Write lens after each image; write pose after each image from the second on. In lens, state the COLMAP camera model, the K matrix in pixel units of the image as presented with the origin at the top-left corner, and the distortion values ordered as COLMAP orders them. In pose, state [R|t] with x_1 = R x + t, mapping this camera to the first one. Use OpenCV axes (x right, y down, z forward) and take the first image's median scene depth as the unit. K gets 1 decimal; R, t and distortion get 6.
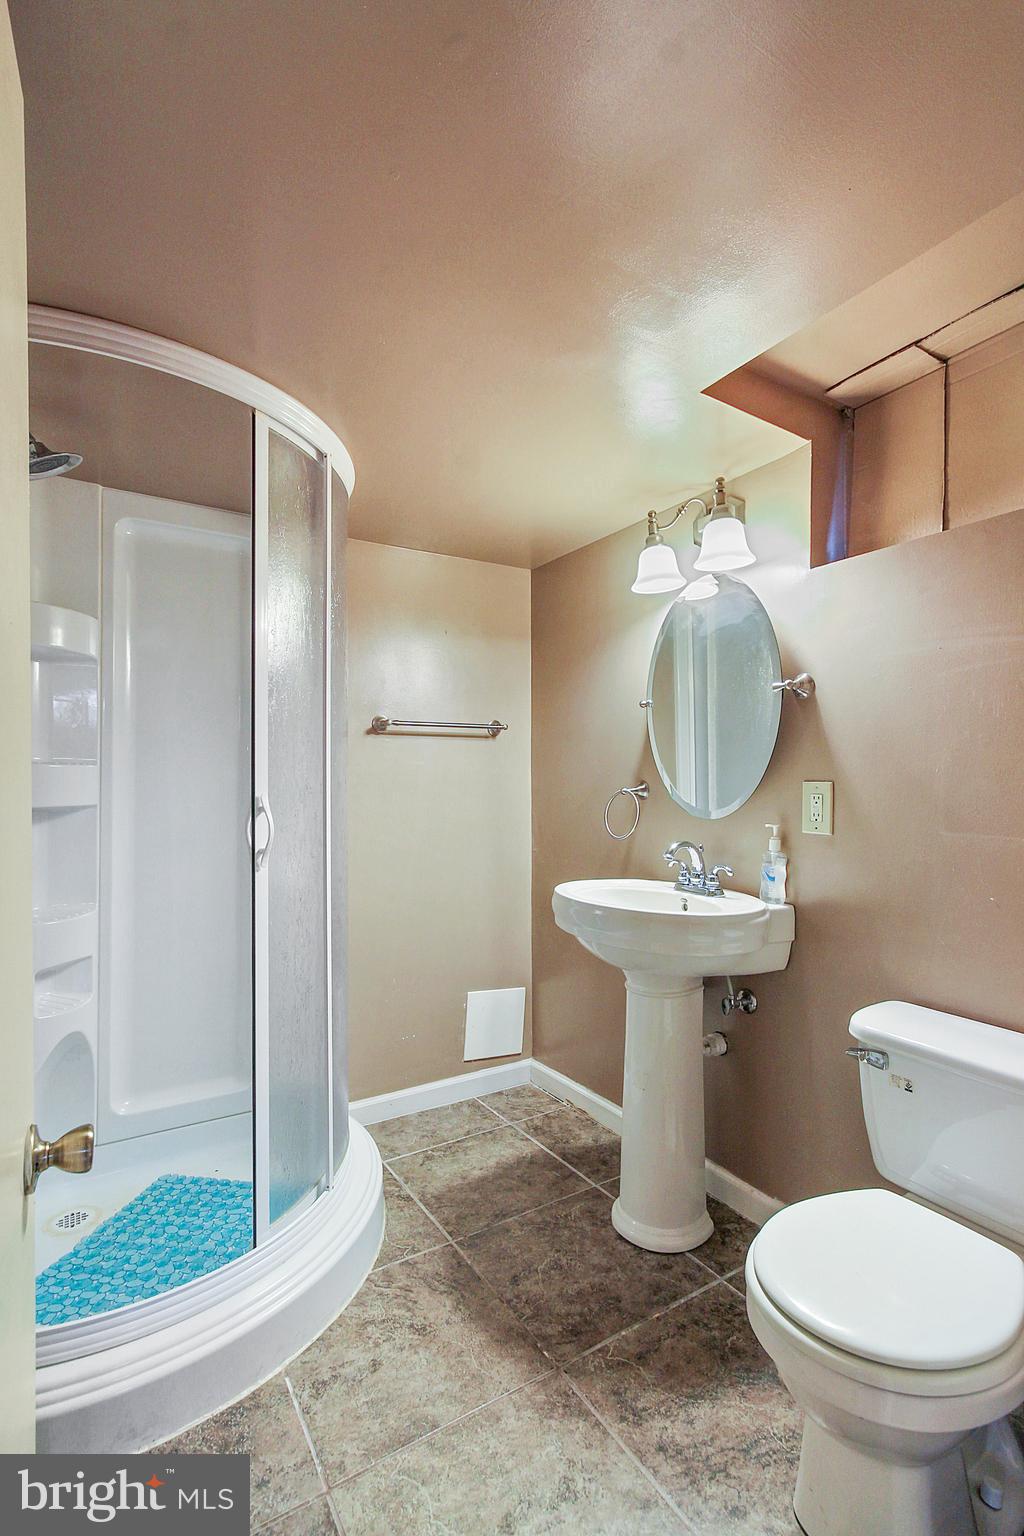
lens RADIAL K [[697.9, 0, 512.0], [0, 697.9, 768.0], [0, 0, 1]] dist [-0.000349, 0.000095]
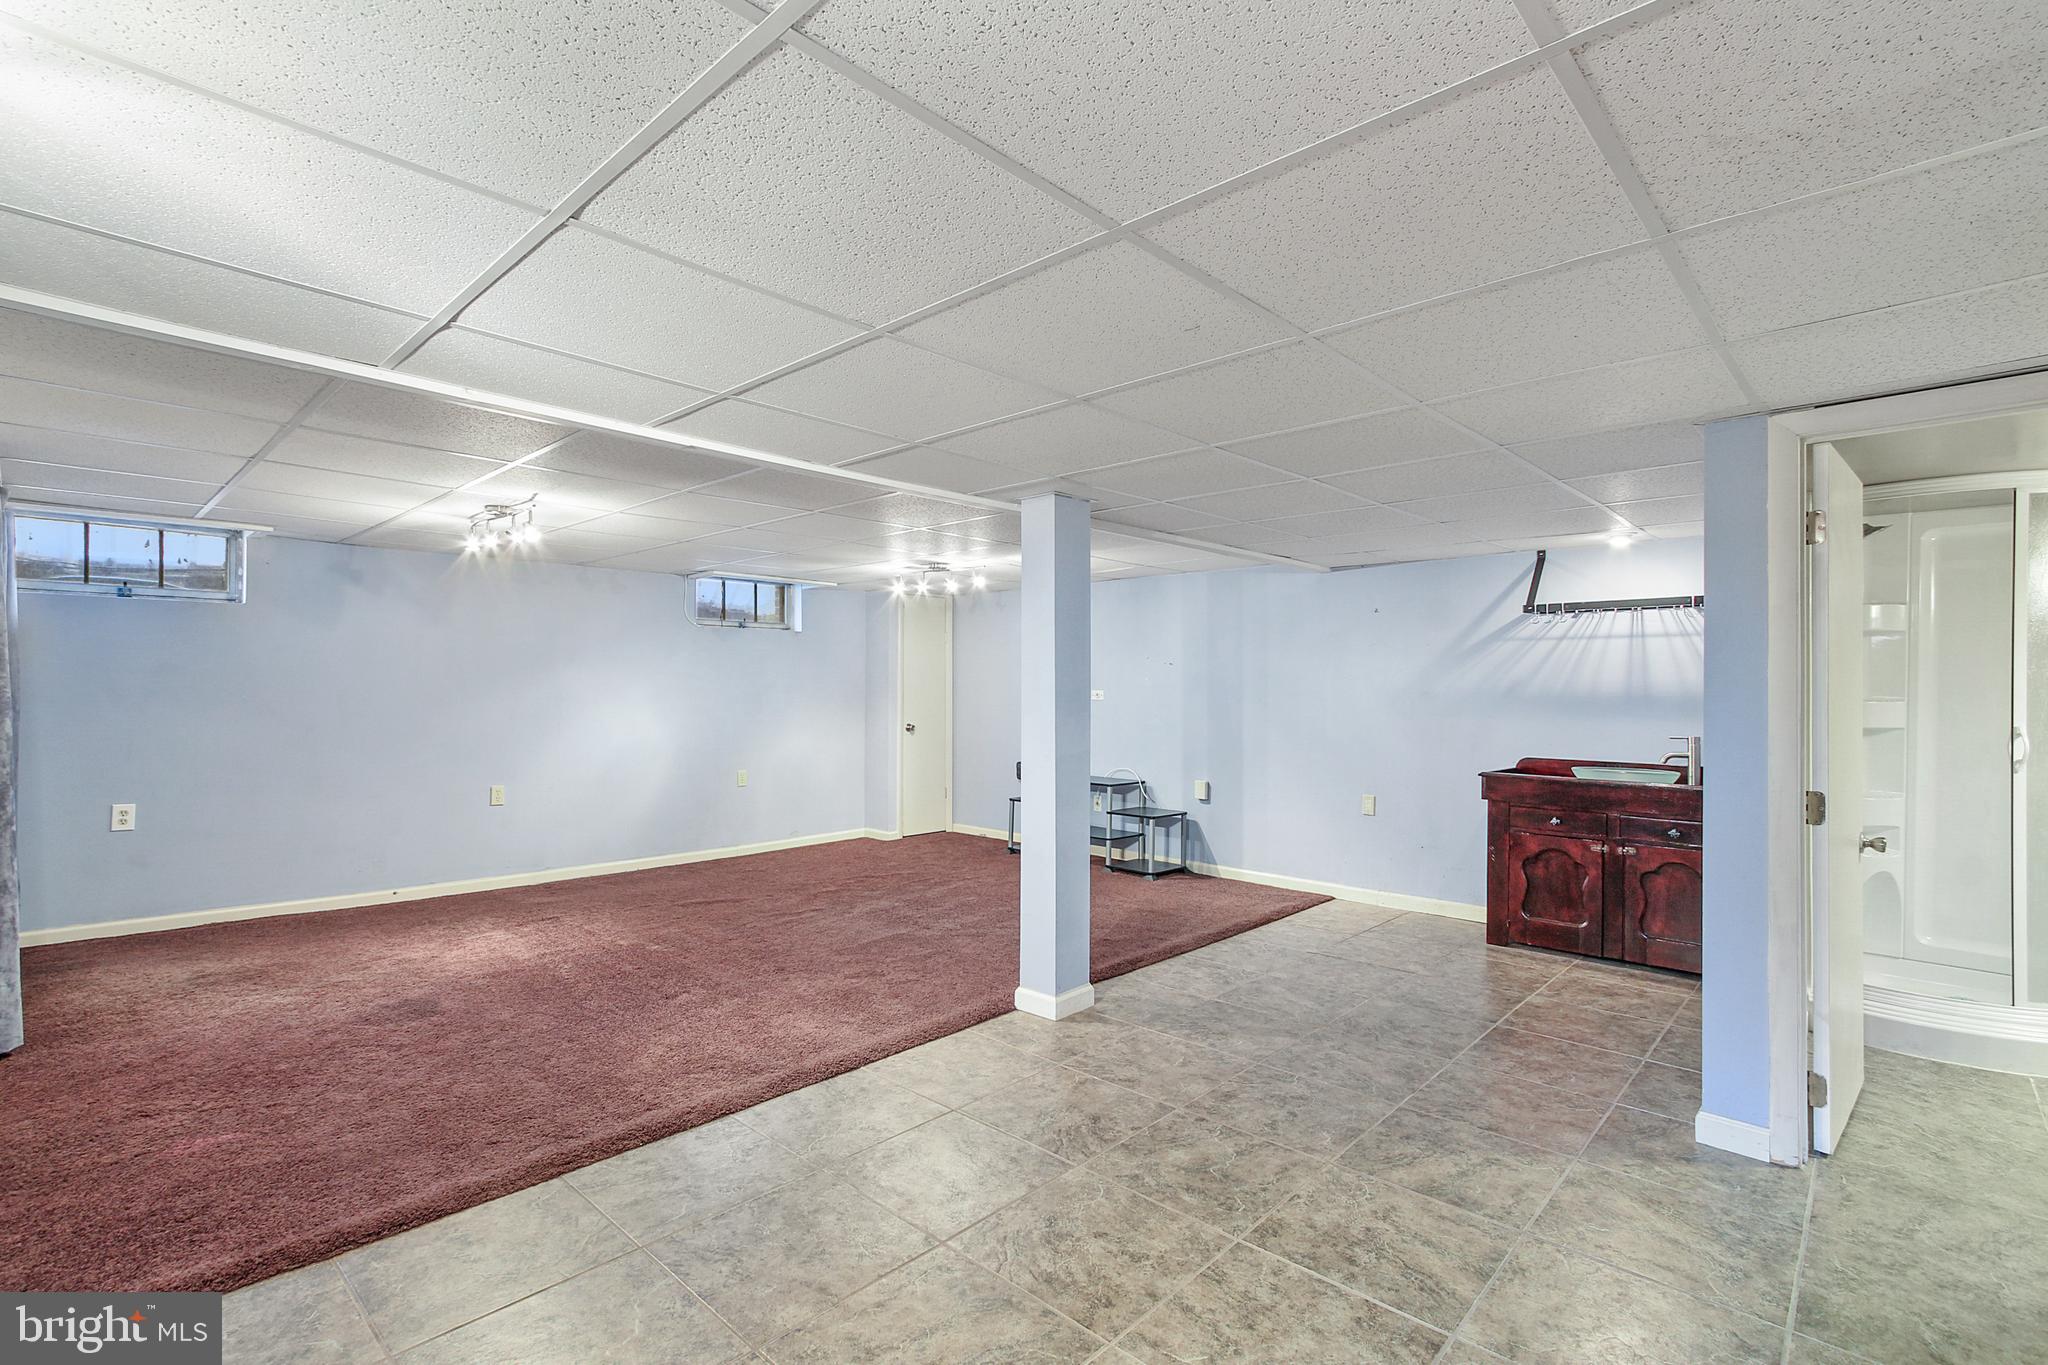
lens RADIAL K [[942.9, 0, 1023.4], [0, 942.9, 693.2], [0, 0, 1]] dist [-0.000525, -0.000155]
pose [[0.250291, 0.013155, -0.968081, 1.149706], [0.004868, 0.999878, 0.014846, -0.078540], [0.968159, -0.008428, 0.250196, -1.732379]]
